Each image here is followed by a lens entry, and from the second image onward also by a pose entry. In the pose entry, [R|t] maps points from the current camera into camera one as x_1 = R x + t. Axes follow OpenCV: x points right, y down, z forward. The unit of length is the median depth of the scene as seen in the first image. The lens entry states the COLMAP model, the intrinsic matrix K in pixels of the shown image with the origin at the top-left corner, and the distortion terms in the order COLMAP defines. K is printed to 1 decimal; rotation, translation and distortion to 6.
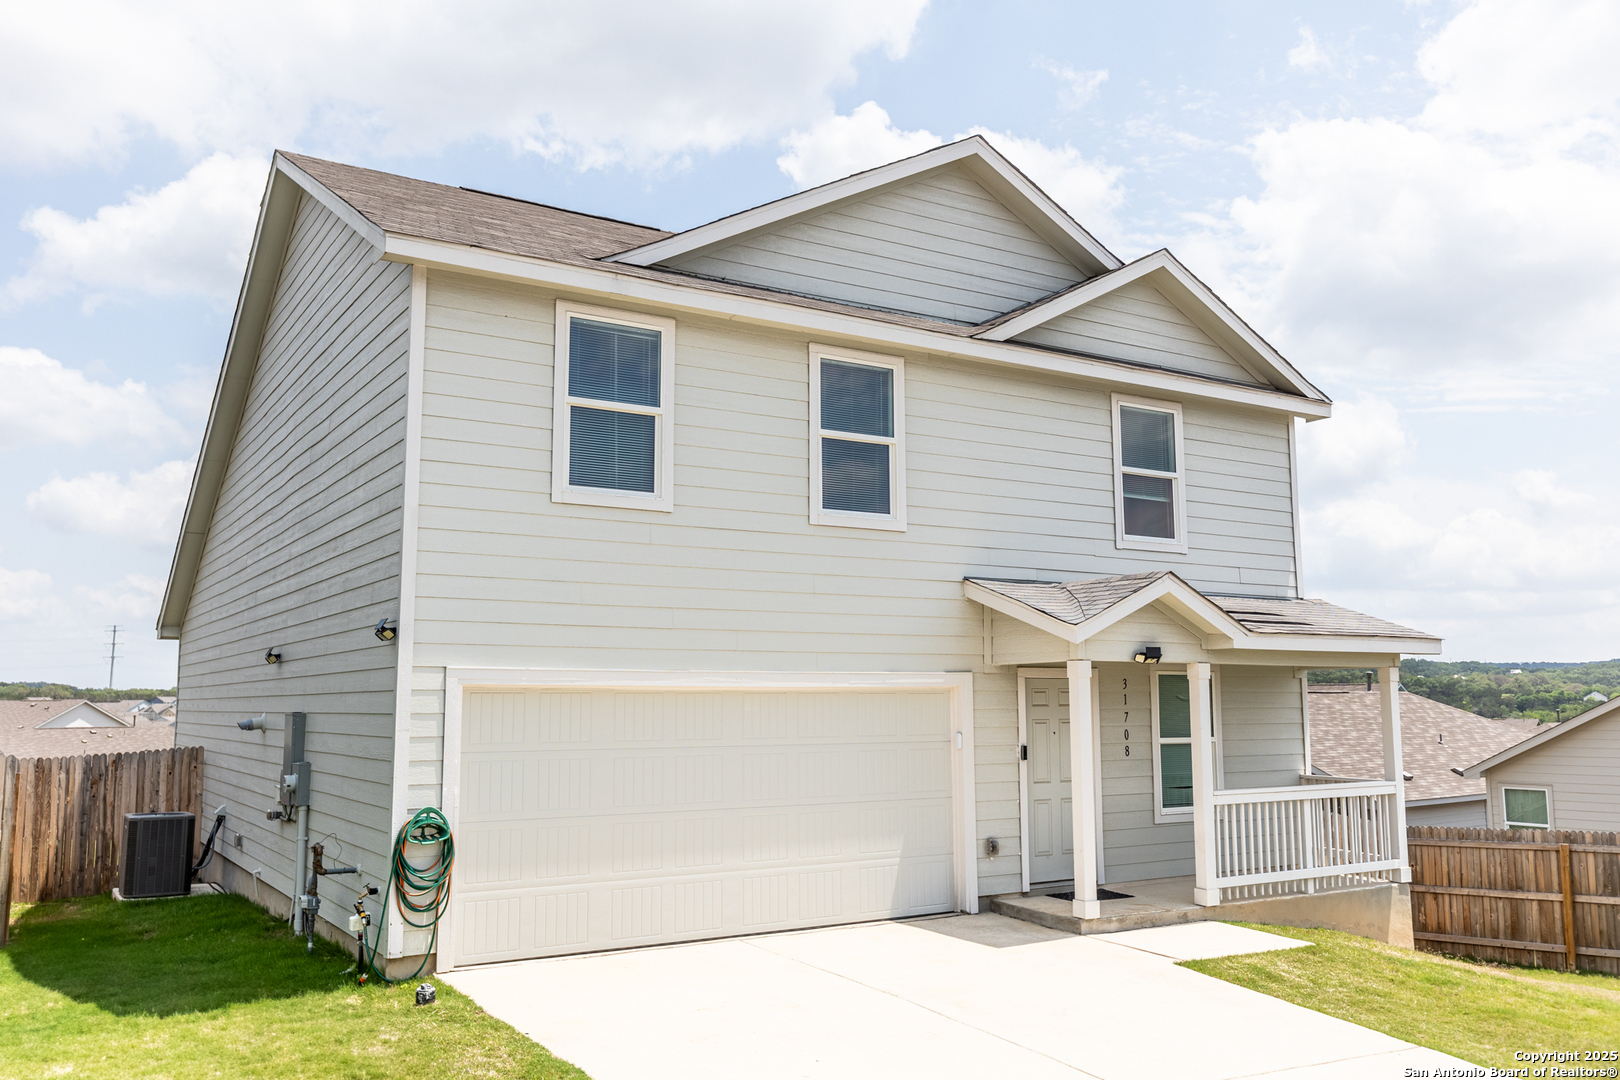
lens RADIAL K [[1249.6, 0, 833.1], [0, 1249.6, 567.6], [0, 0, 1]] dist [0.021854, 0.002907]
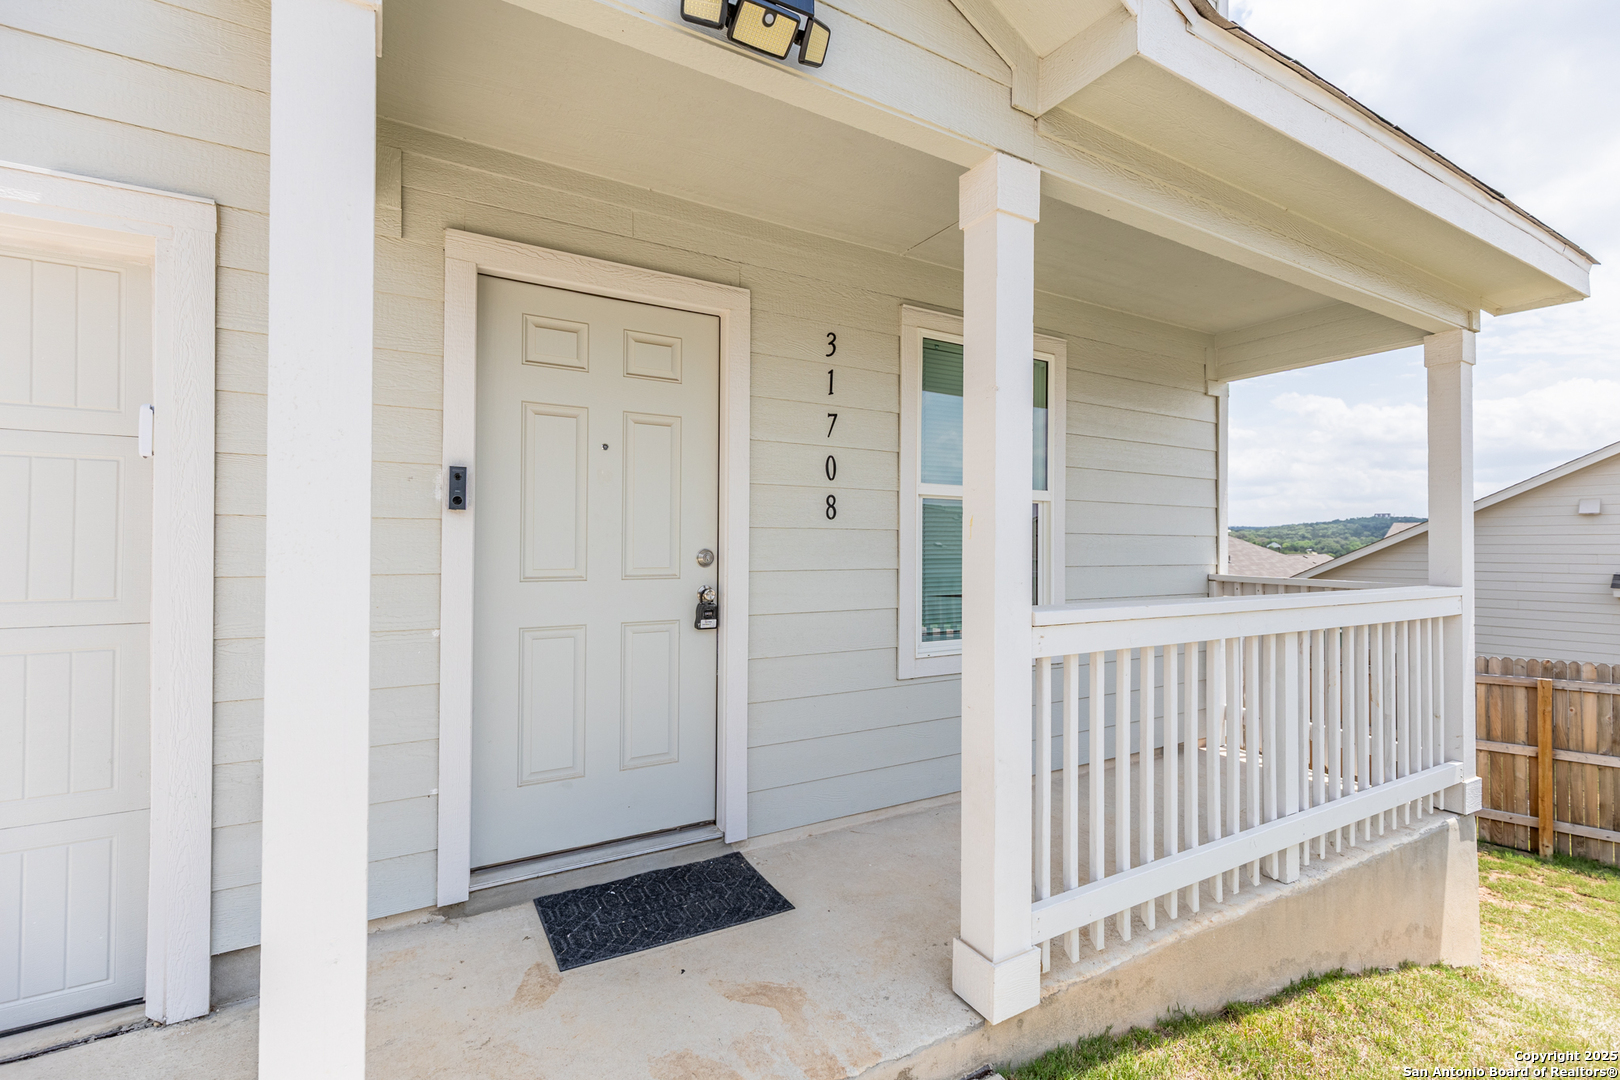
lens RADIAL K [[745.0, 0, 795.9], [0, 745.0, 537.9], [0, 0, 1]] dist [0.009424, 0.000595]
pose [[0.999171, 0.008958, -0.039706, 0.179601], [-0.004861, 0.994763, 0.102096, 0.101343], [0.040413, -0.101819, 0.993982, 0.582144]]
